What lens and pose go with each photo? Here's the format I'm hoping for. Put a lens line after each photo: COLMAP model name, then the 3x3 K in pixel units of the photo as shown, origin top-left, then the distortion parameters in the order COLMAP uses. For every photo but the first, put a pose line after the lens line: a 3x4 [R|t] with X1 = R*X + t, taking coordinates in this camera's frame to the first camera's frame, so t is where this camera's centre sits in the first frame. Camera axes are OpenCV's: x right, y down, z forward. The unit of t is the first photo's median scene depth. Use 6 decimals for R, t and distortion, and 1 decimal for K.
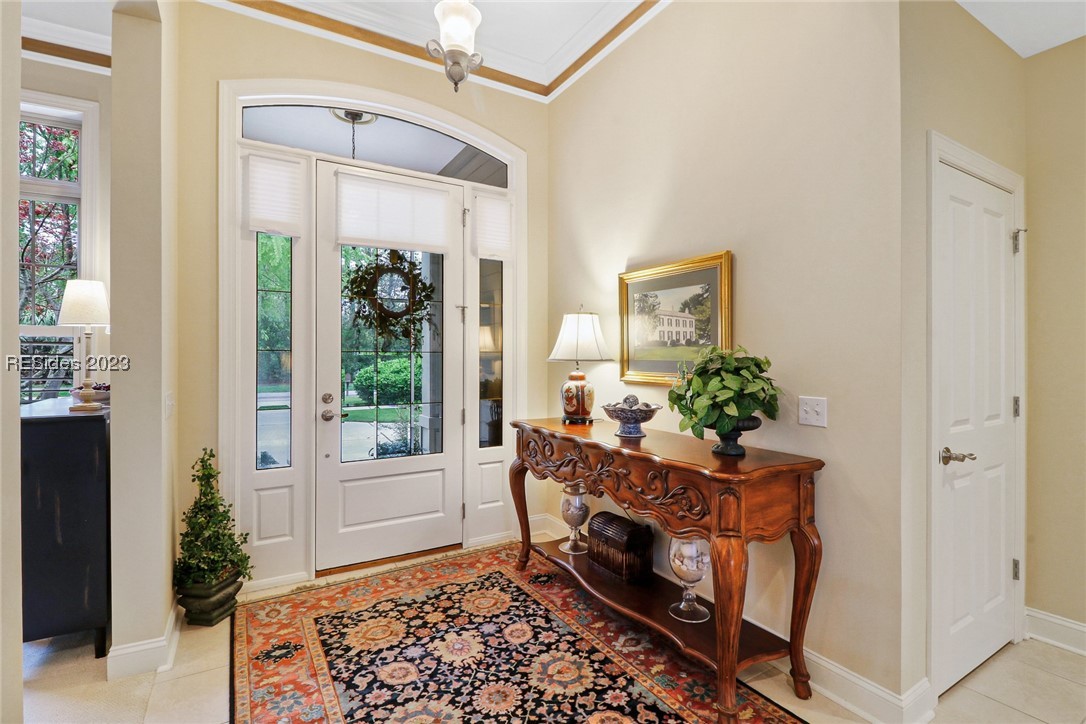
lens RADIAL K [[505.5, 0, 553.8], [0, 505.5, 356.9], [0, 0, 1]] dist [-0.008186, -0.004354]
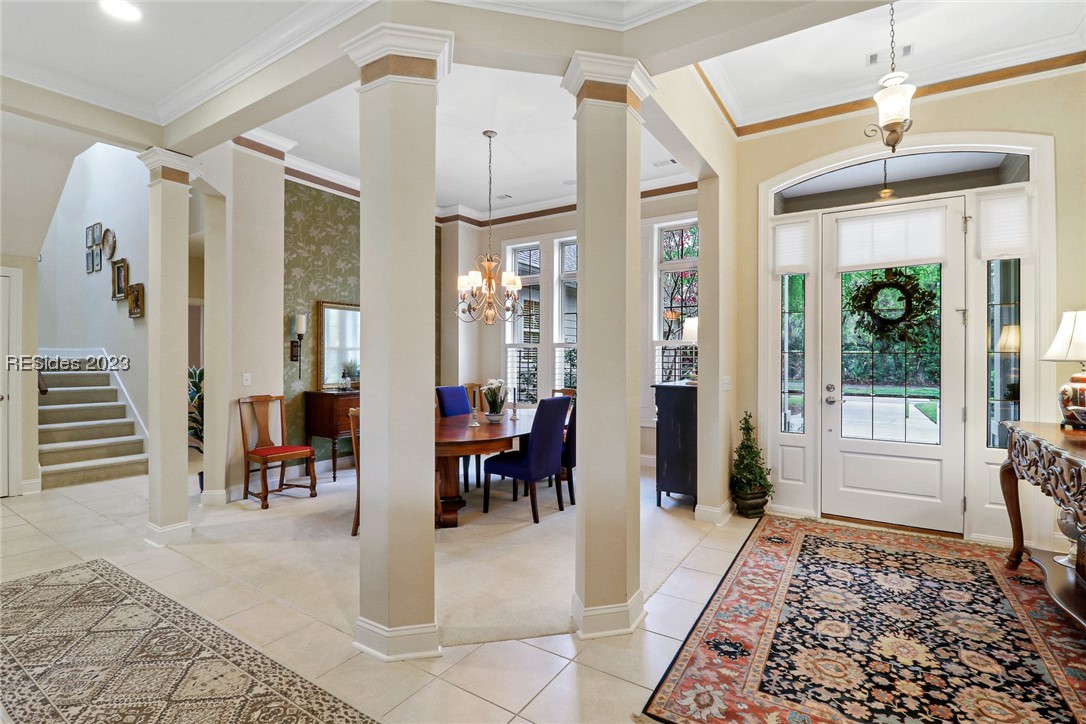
lens RADIAL K [[505.5, 0, 548.8], [0, 505.5, 363.9], [0, 0, 1]] dist [-0.008186, -0.004354]
pose [[0.437813, 0.013538, -0.898964, 0.501181], [-0.001678, 0.999897, 0.014241, 0.000123], [0.899064, -0.004726, 0.437791, -0.313489]]
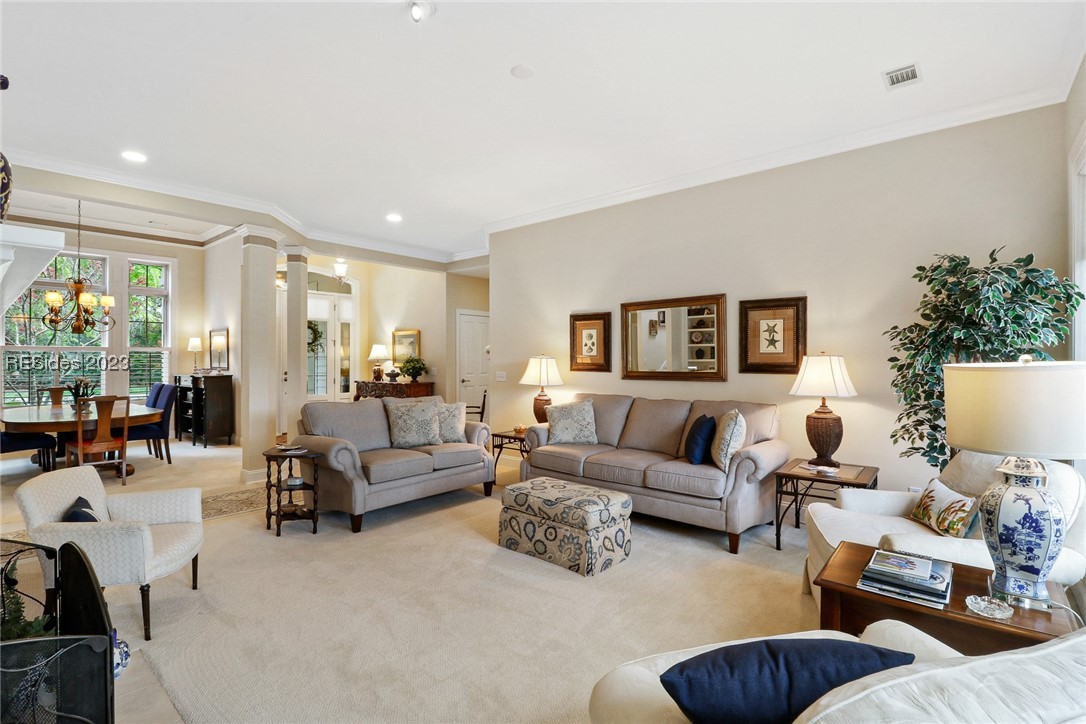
lens RADIAL K [[505.5, 0, 553.0], [0, 505.5, 353.7], [0, 0, 1]] dist [-0.008186, -0.004354]
pose [[0.944719, -0.002914, 0.327868, 0.052975], [0.004014, 0.999988, -0.002677, -0.019027], [-0.327856, 0.003845, 0.944720, -2.604389]]
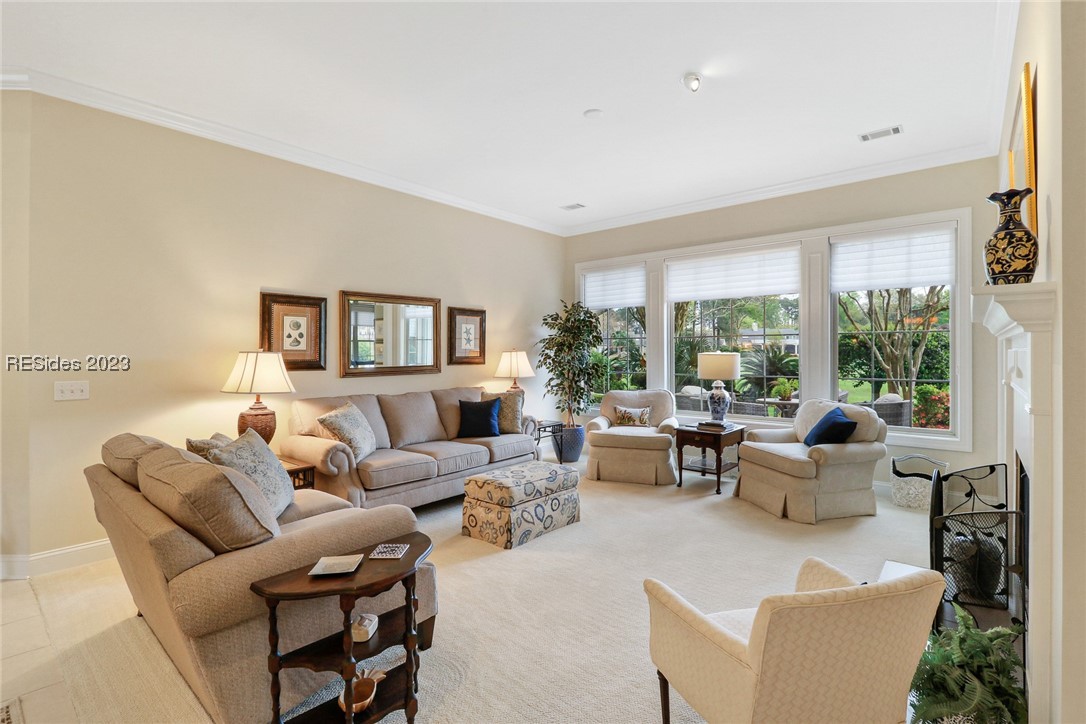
lens RADIAL K [[505.5, 0, 551.7], [0, 505.5, 350.9], [0, 0, 1]] dist [-0.008186, -0.004354]
pose [[-0.324813, 0.003329, 0.945772, -0.907912], [0.001749, 0.999994, -0.002919, -0.008057], [-0.945777, 0.000706, -0.324817, -0.925632]]
